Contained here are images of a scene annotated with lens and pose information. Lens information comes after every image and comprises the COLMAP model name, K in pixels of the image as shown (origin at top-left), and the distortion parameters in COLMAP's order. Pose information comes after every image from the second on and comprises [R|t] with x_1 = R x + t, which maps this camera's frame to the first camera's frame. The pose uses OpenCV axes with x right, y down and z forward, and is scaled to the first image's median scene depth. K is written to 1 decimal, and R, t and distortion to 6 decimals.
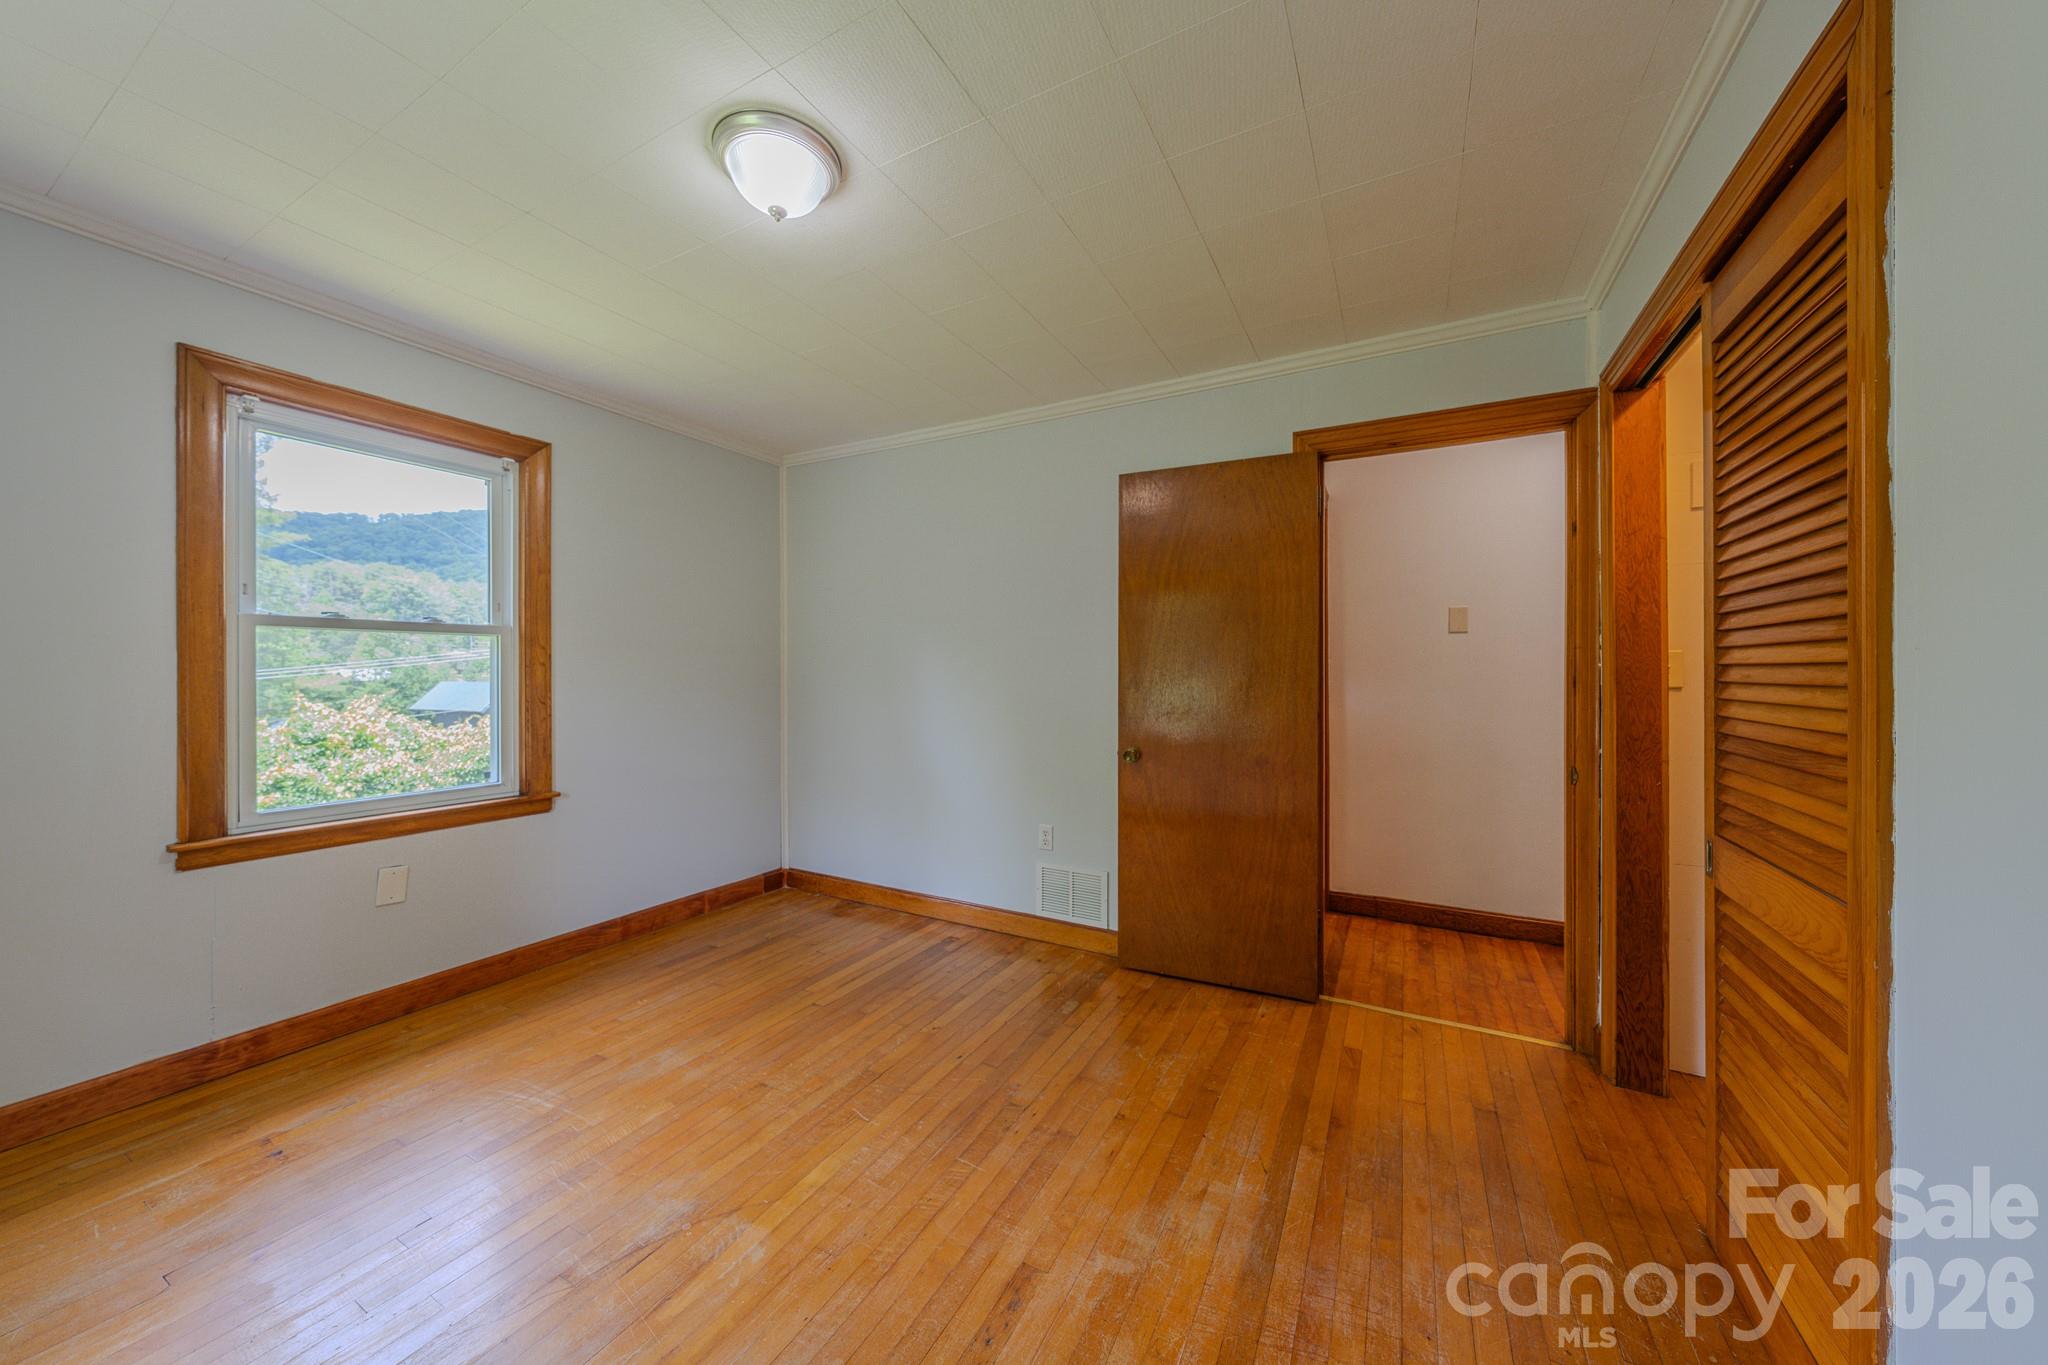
lens RADIAL K [[697.0, 0, 1025.6], [0, 697.0, 672.8], [0, 0, 1]] dist [-0.000287, 0.000082]
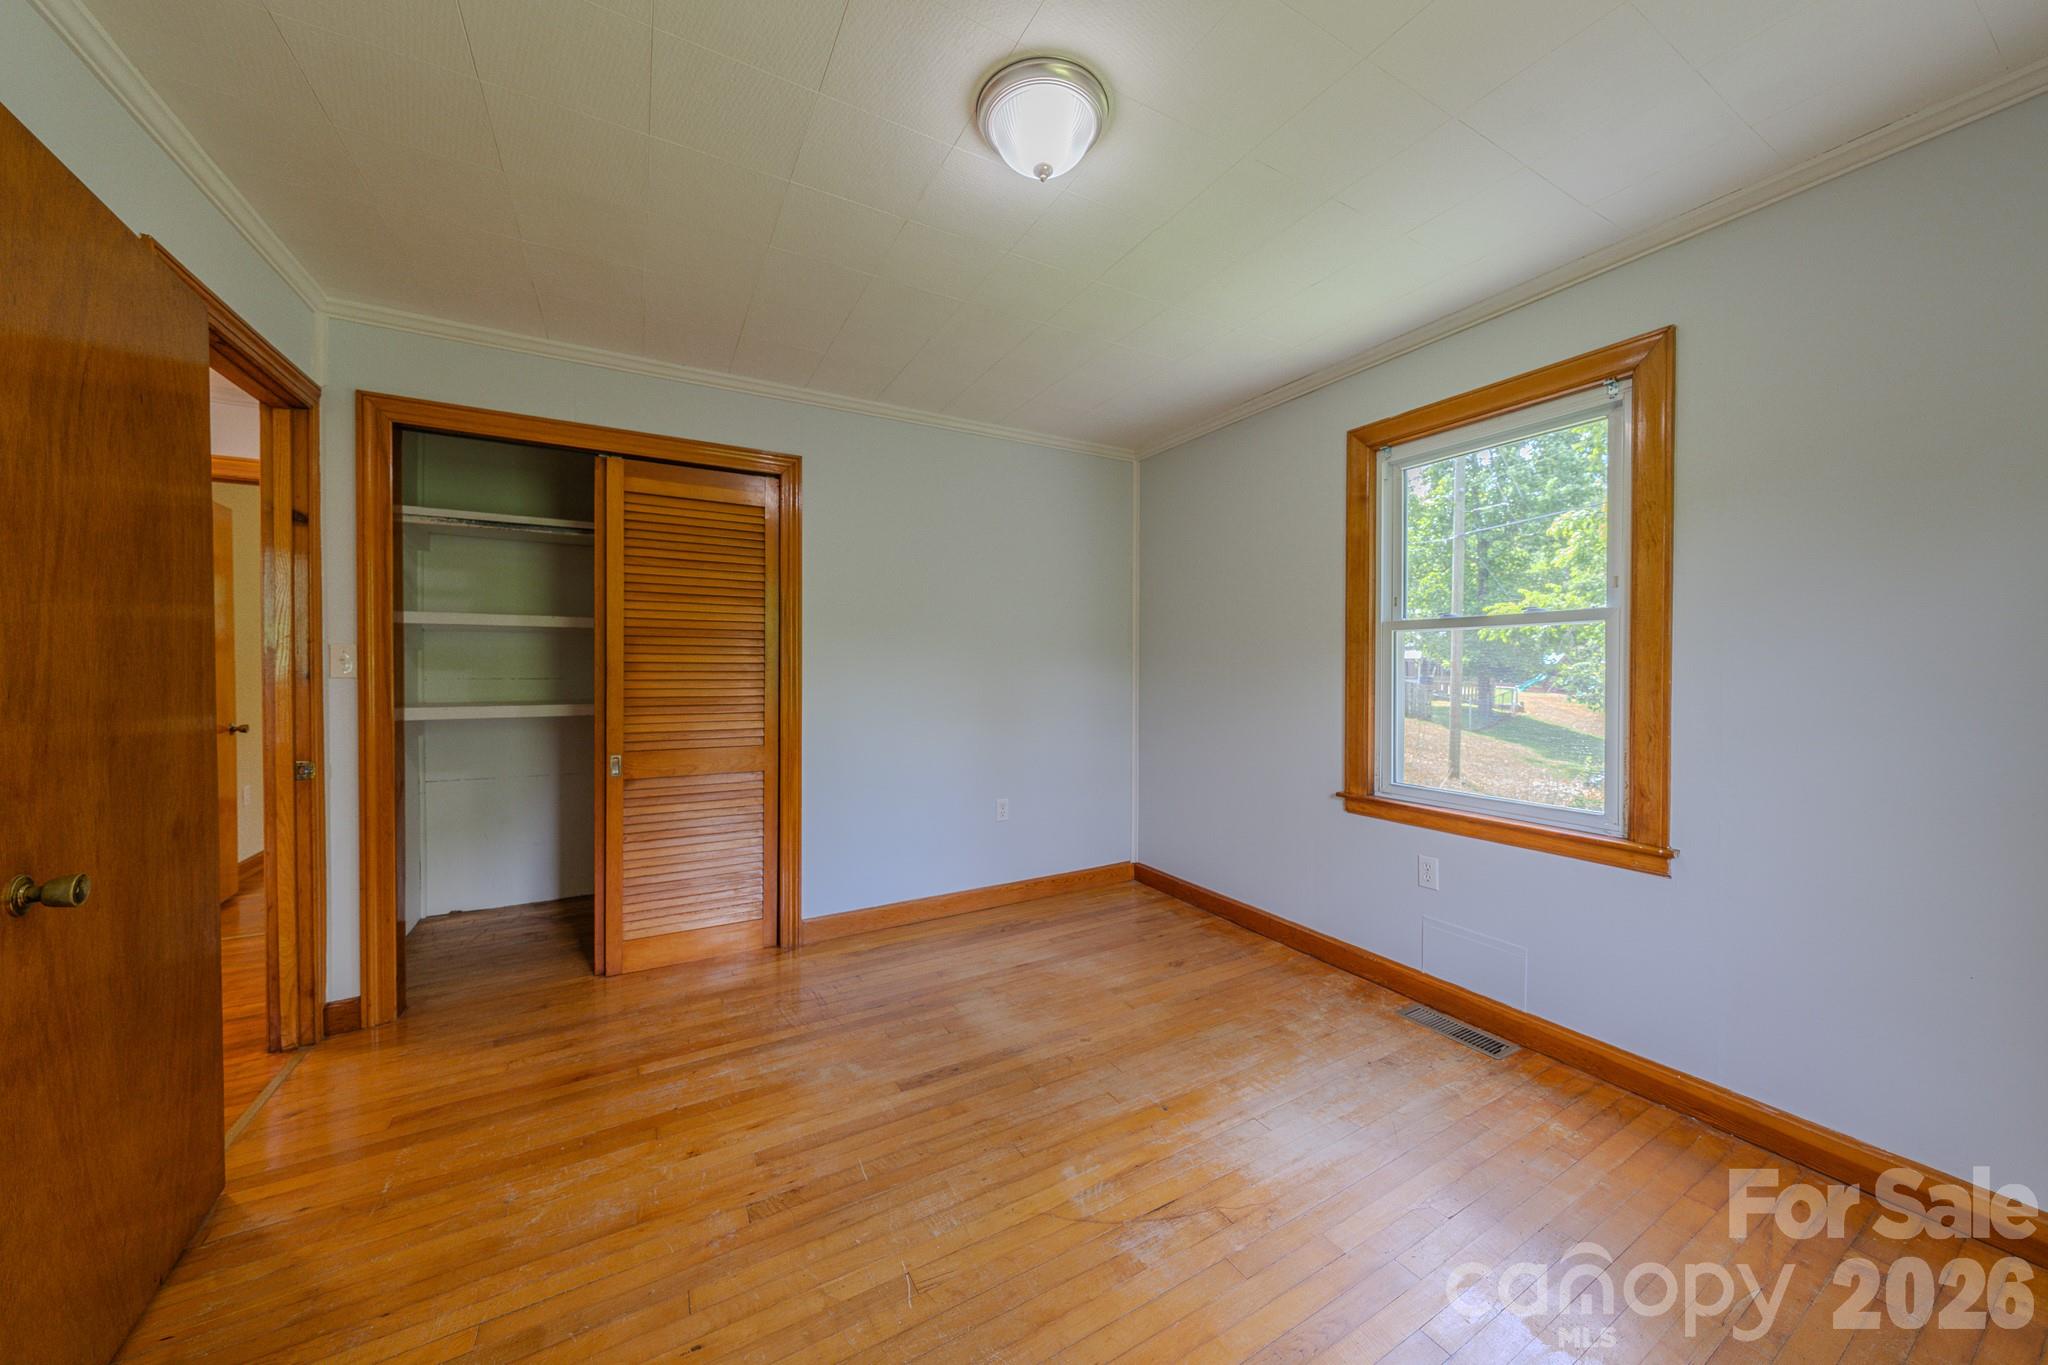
lens RADIAL K [[697.0, 0, 1025.6], [0, 697.0, 672.8], [0, 0, 1]] dist [-0.000287, 0.000082]
pose [[-0.848185, -0.005505, 0.529671, -0.869123], [-0.003796, 0.999983, 0.004314, 0.002779], [-0.529686, 0.001648, -0.848192, 1.882680]]
